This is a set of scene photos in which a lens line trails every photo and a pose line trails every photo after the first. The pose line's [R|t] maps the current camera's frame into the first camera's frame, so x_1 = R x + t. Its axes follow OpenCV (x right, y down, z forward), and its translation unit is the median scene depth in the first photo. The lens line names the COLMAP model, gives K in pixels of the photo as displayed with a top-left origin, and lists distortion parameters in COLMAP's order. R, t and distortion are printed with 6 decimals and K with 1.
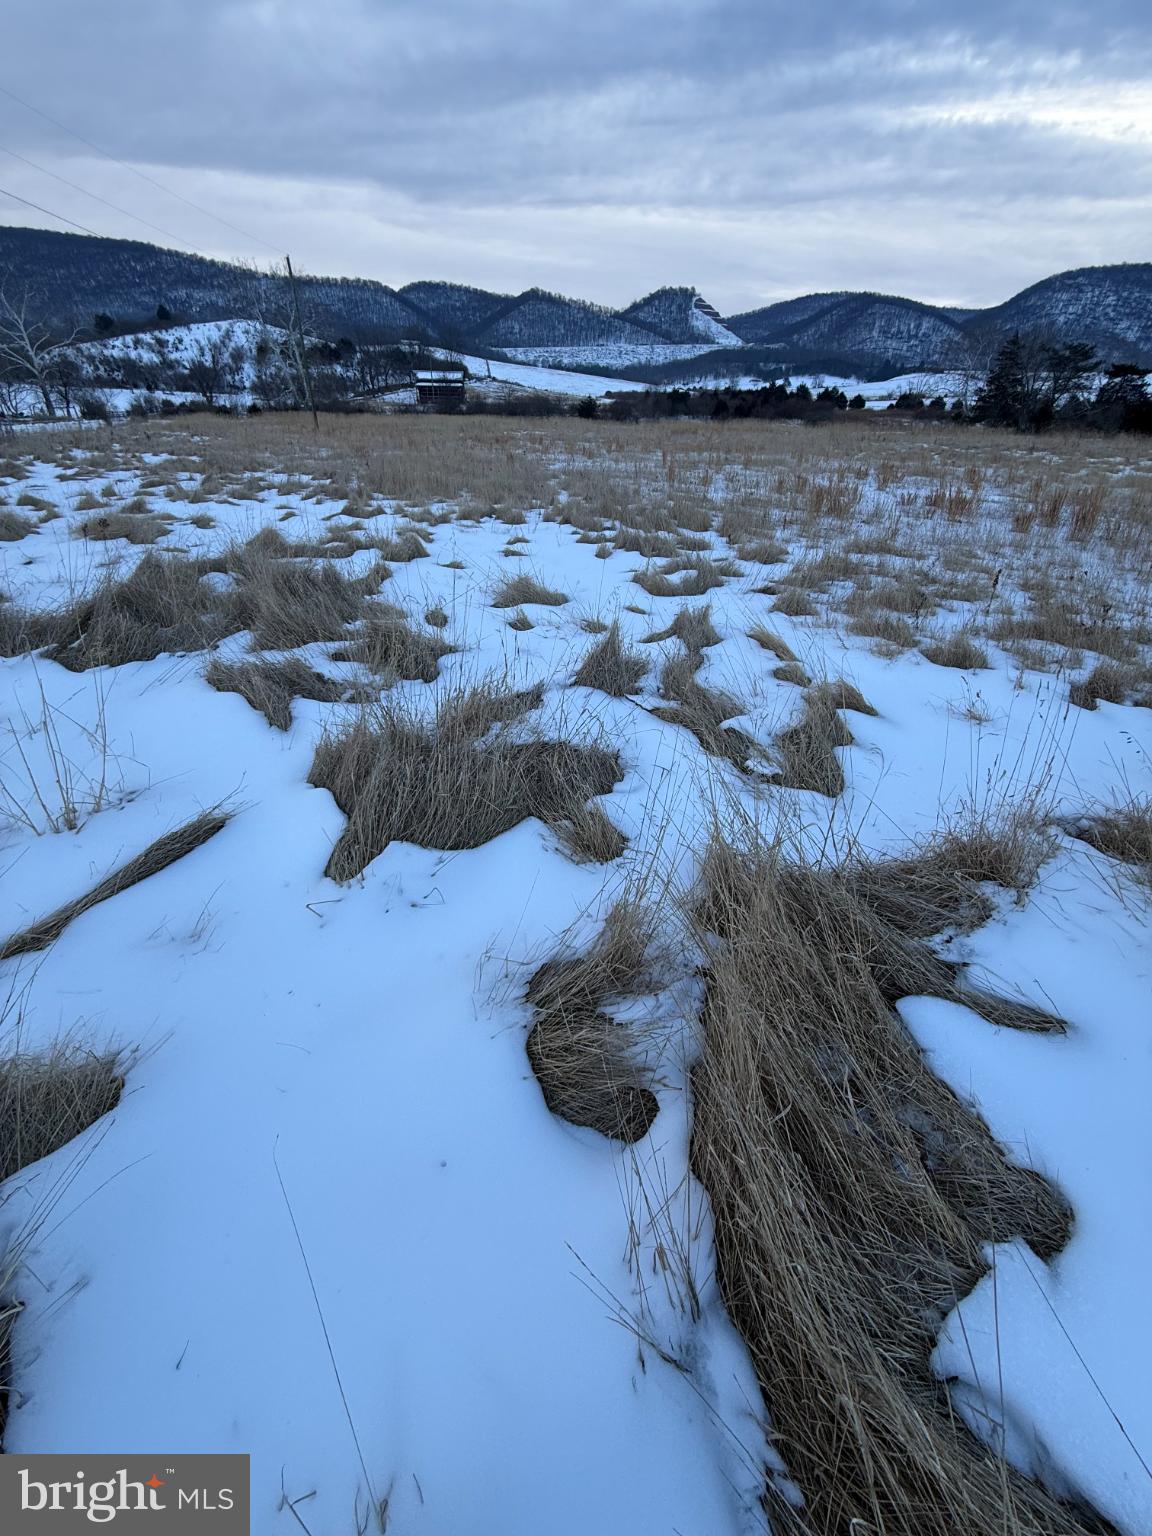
lens RADIAL K [[612.6, 0, 575.2], [0, 612.6, 762.4], [0, 0, 1]] dist [0.000527, -0.000794]
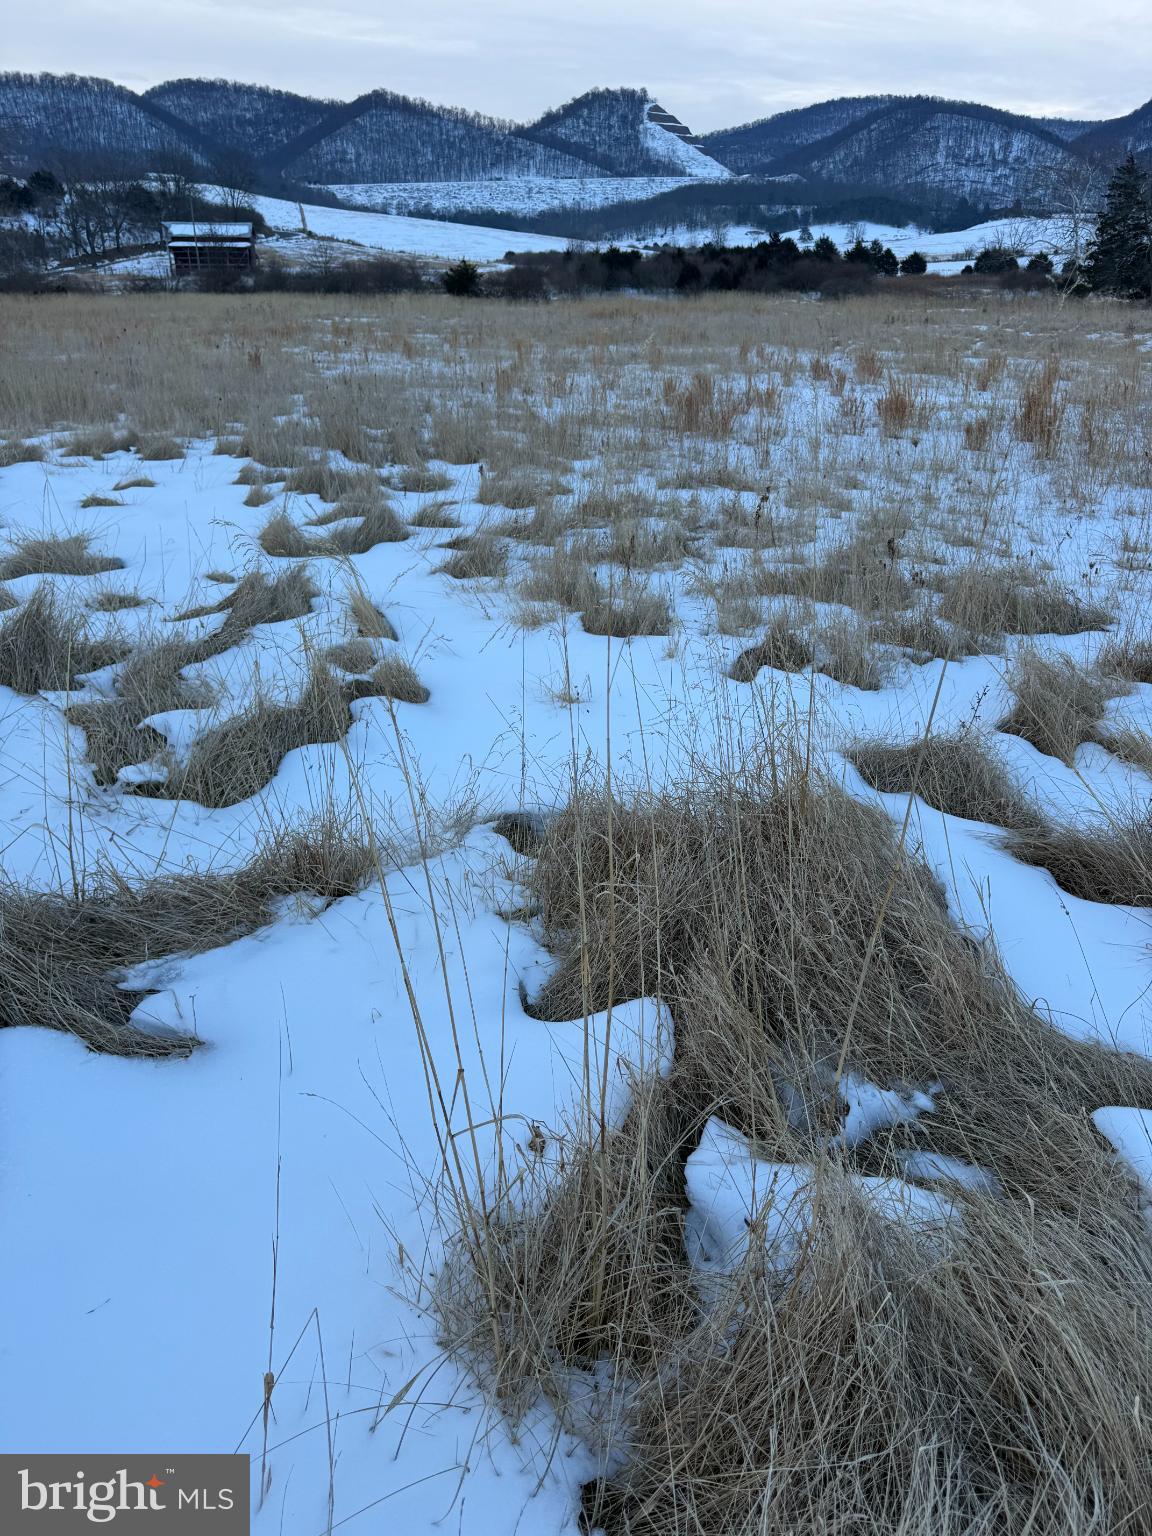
lens RADIAL K [[1093.1, 0, 576.0], [0, 1093.1, 768.0], [0, 0, 1]] dist [0.002621, -0.003529]
pose [[0.995051, -0.052126, 0.084599, 0.282715], [0.060609, 0.993037, -0.101018, 0.062862], [-0.078744, 0.105645, 0.991281, -0.092012]]
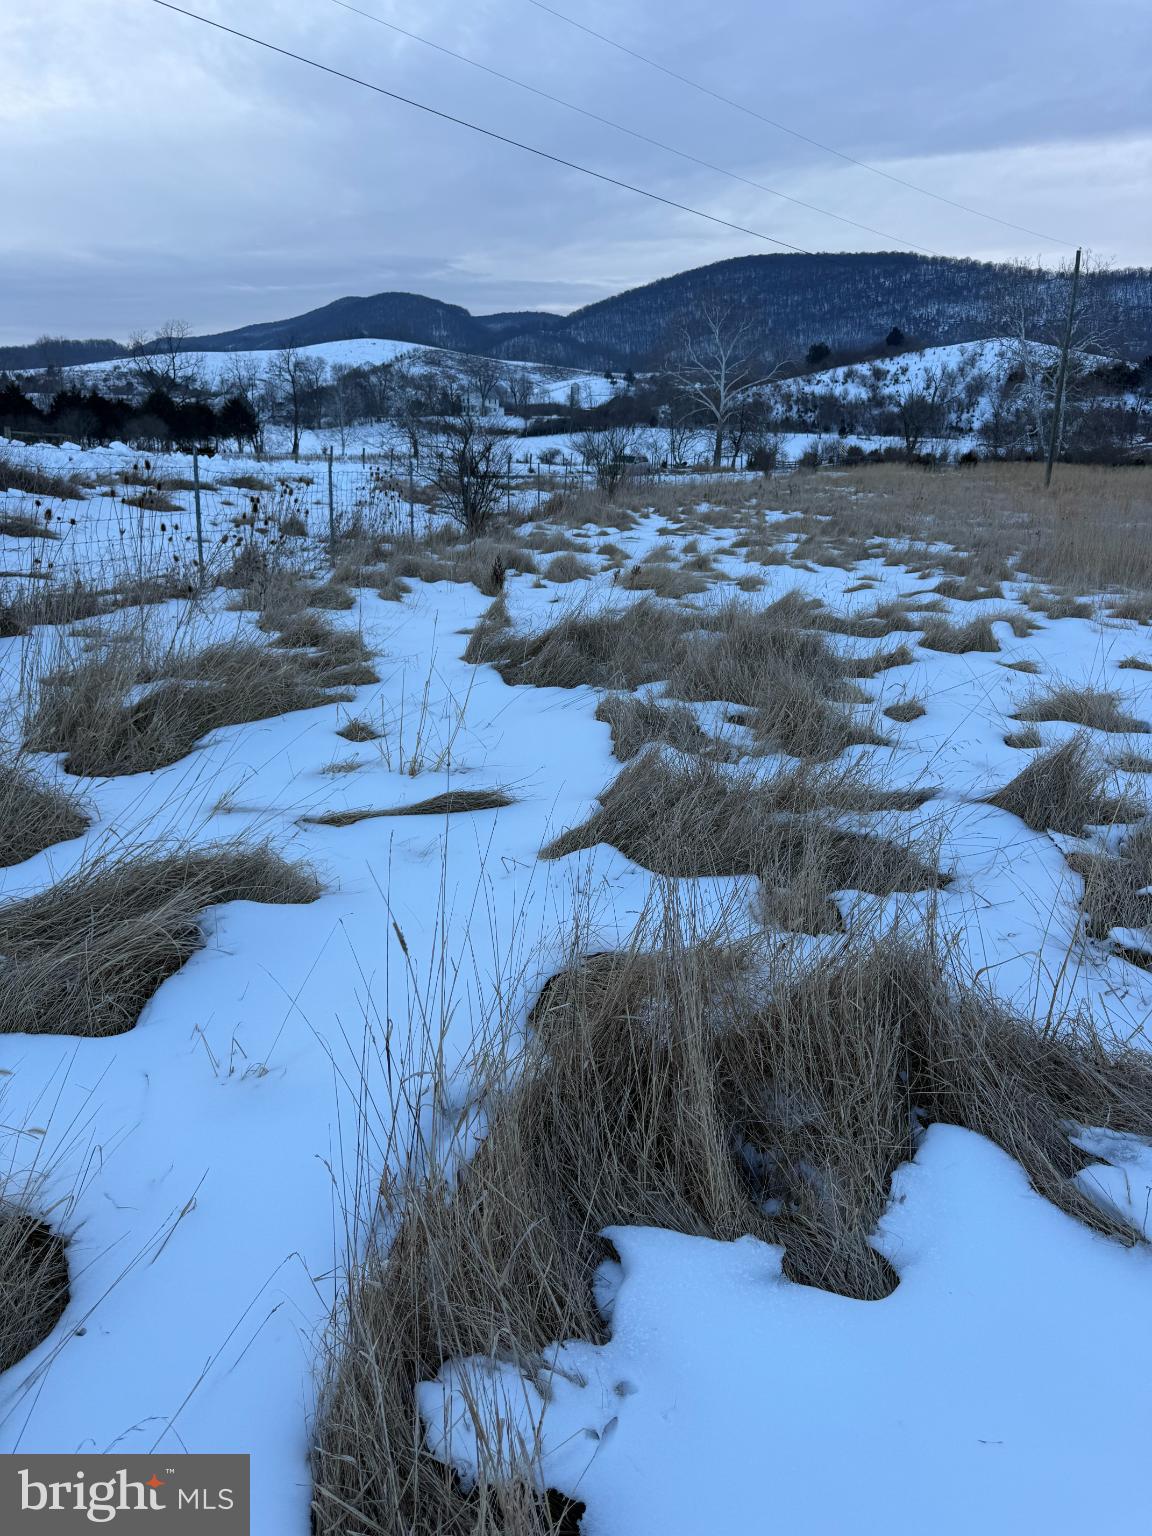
lens RADIAL K [[1093.1, 0, 576.0], [0, 1093.1, 768.0], [0, 0, 1]] dist [0.002621, -0.003529]
pose [[0.719264, 0.194826, -0.666860, 0.257079], [-0.352793, 0.929330, -0.109008, 0.071972], [0.598495, 0.313669, 0.737167, -0.106700]]
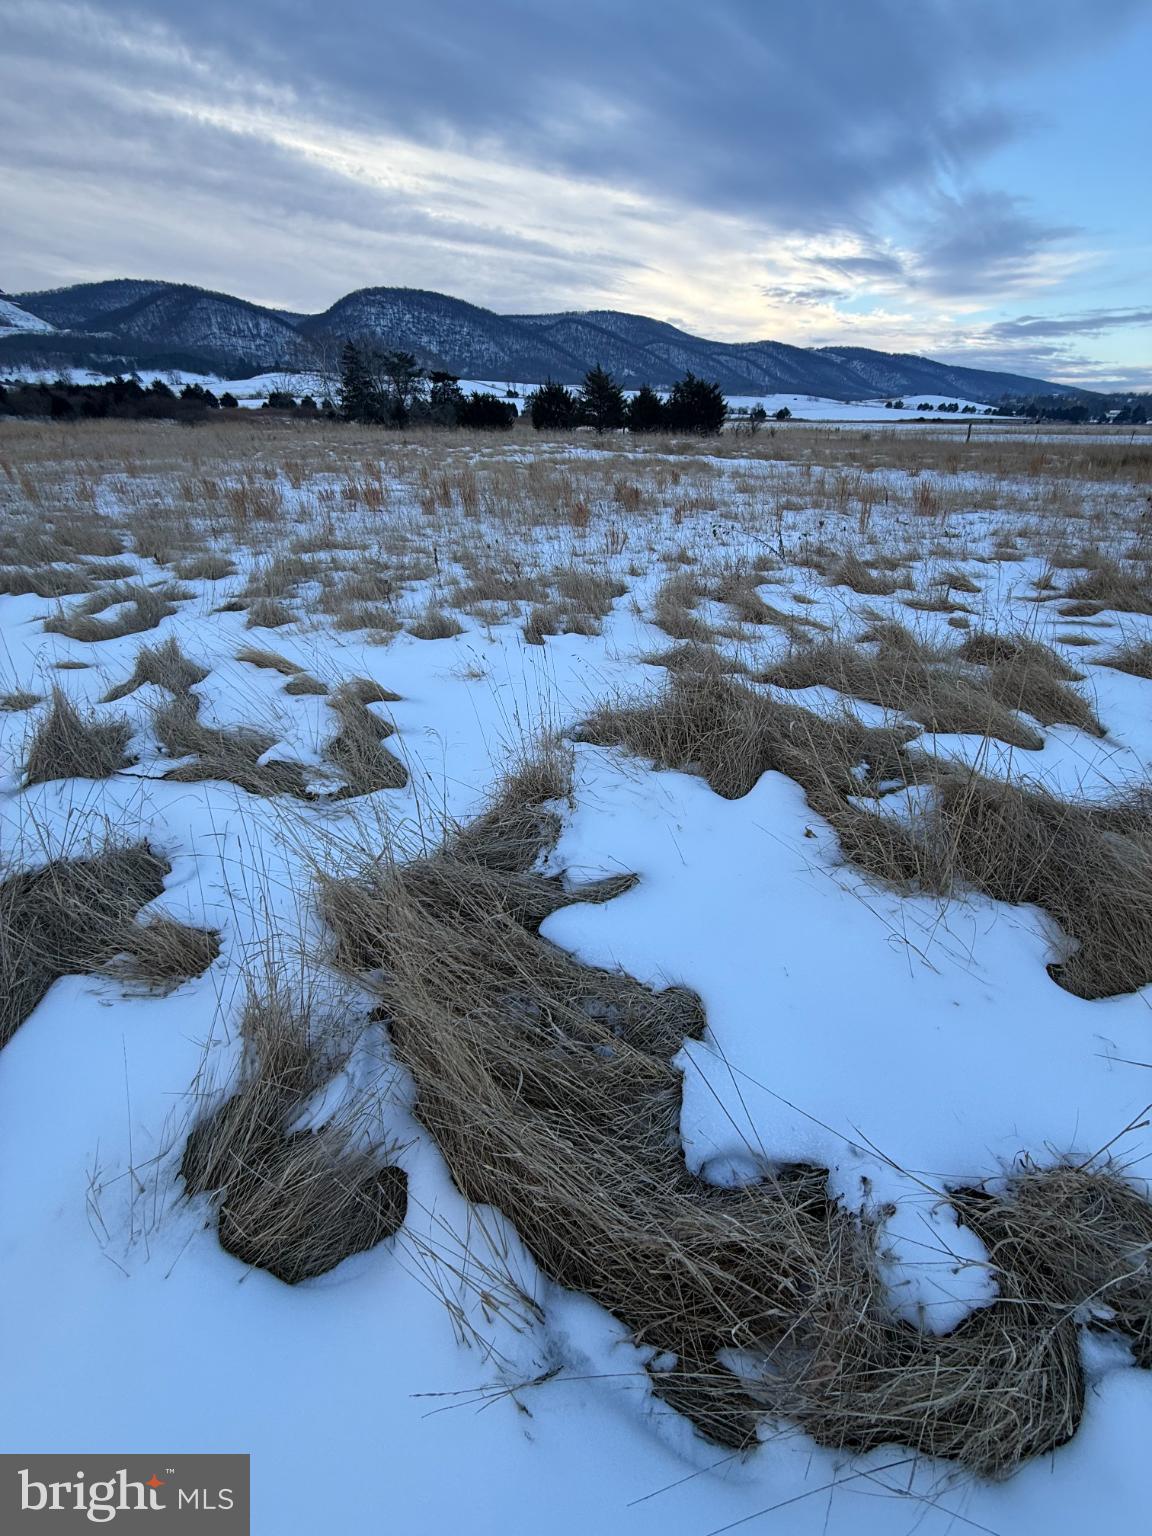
lens RADIAL K [[612.6, 0, 575.2], [0, 612.6, 762.4], [0, 0, 1]] dist [0.000527, -0.000794]
pose [[0.673550, -0.368241, 0.640881, -0.011627], [0.367258, 0.919189, 0.142174, -0.008371], [-0.641445, 0.139607, 0.754359, 0.013006]]
